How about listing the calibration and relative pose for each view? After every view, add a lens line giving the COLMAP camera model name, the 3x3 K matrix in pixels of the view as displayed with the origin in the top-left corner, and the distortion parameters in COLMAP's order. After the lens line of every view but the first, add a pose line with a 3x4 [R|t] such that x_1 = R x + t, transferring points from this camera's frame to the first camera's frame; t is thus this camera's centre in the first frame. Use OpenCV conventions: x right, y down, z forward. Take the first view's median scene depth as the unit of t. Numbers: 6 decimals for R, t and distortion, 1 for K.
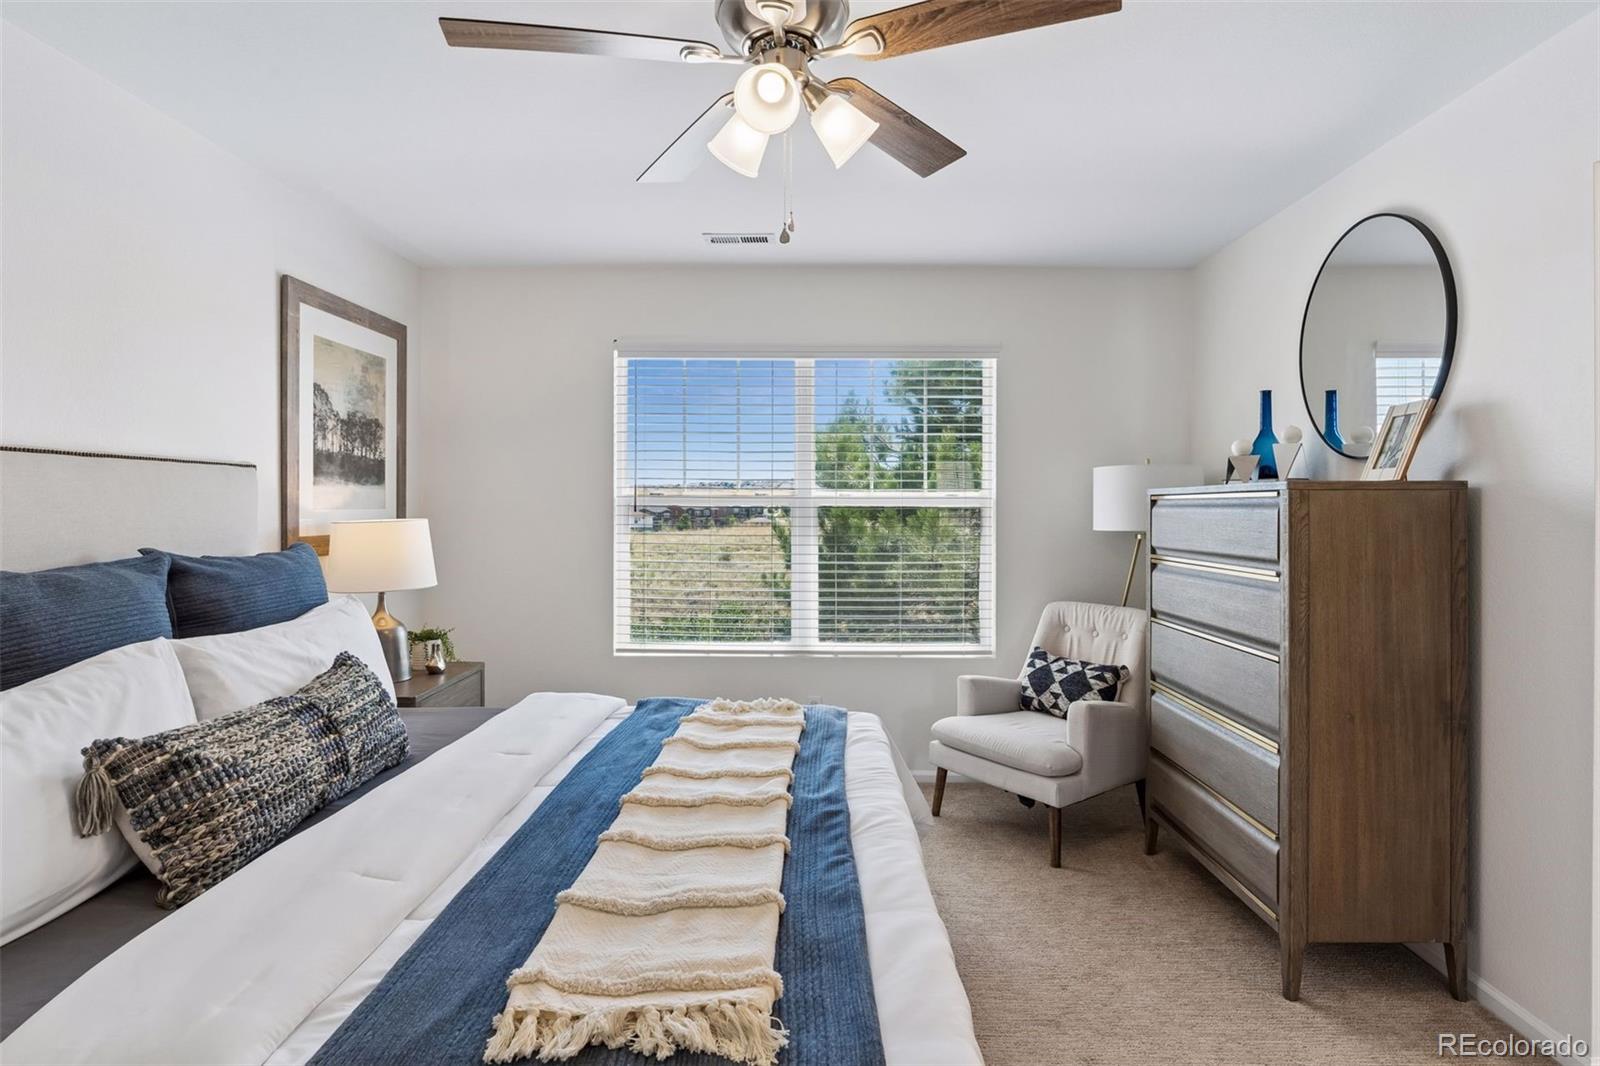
lens RADIAL K [[892.9, 0, 802.3], [0, 892.9, 519.6], [0, 0, 1]] dist [-0.012873, 0.002860]
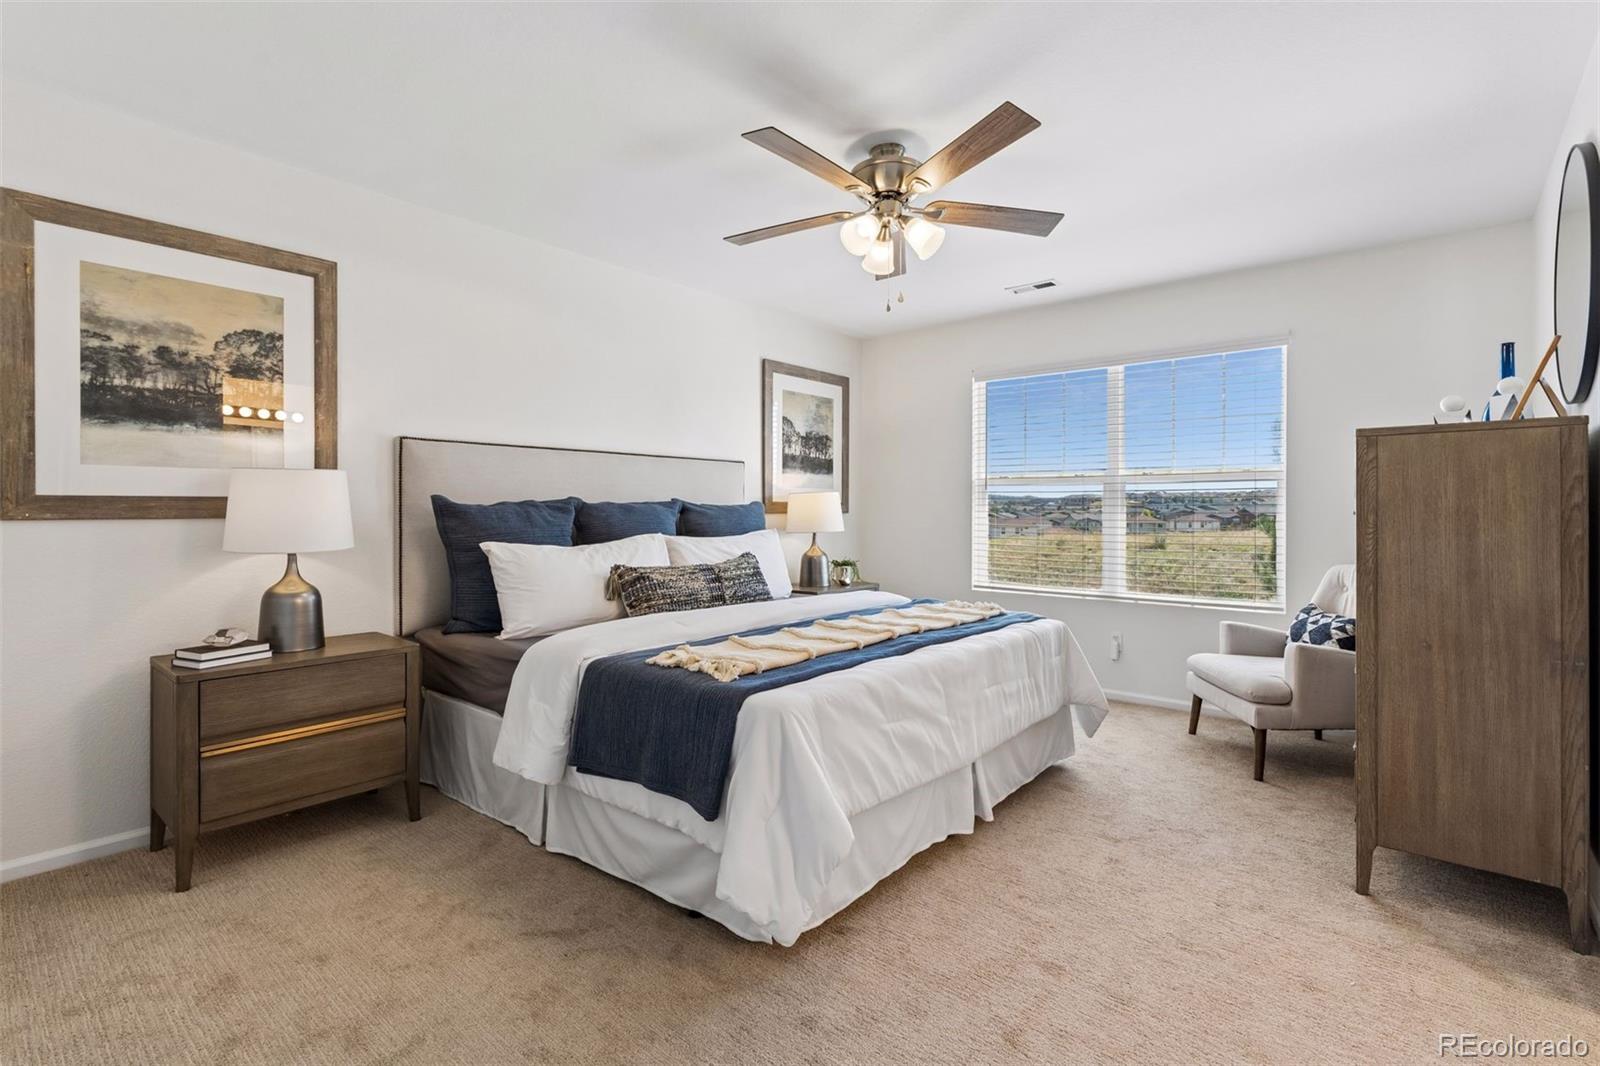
lens RADIAL K [[741.7, 0, 799.4], [0, 741.7, 527.0], [0, 0, 1]] dist [-0.001400, -0.000429]
pose [[0.766022, 0.012375, -0.642695, 0.446721], [-0.009989, 0.999923, 0.007348, 0.059023], [0.642737, 0.000791, 0.766087, -0.126223]]
